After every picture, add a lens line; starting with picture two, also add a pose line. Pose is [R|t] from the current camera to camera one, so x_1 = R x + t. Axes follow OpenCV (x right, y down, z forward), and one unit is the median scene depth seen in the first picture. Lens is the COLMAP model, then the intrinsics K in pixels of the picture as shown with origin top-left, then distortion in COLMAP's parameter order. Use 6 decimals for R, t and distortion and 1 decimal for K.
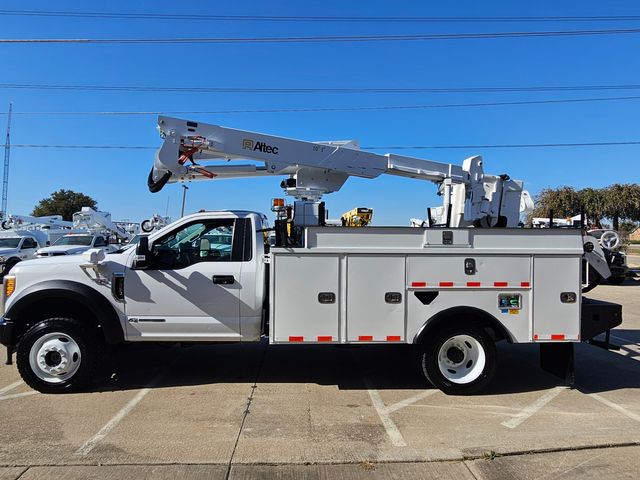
lens RADIAL K [[406.5, 0, 318.8], [0, 406.5, 239.2], [0, 0, 1]] dist [0.001821, -0.004244]
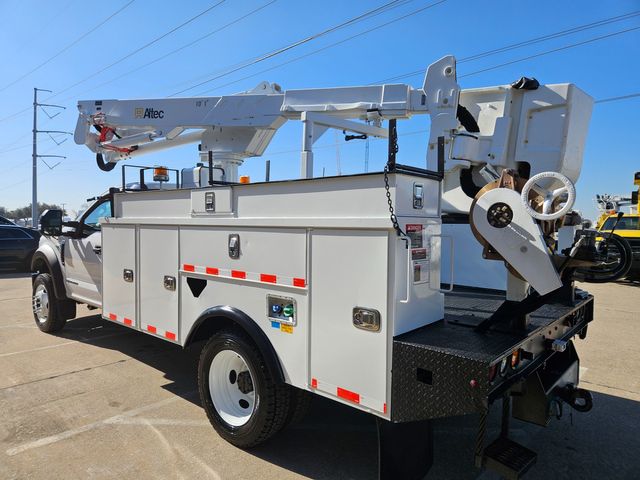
lens RADIAL K [[427.7, 0, 320.8], [0, 427.7, 237.4], [0, 0, 1]] dist [0.083271, -0.070752]
pose [[0.712535, 0.023272, -0.701251, 0.952082], [-0.003181, 0.999547, 0.029938, 0.032957], [0.701629, -0.019101, 0.712286, 0.619292]]
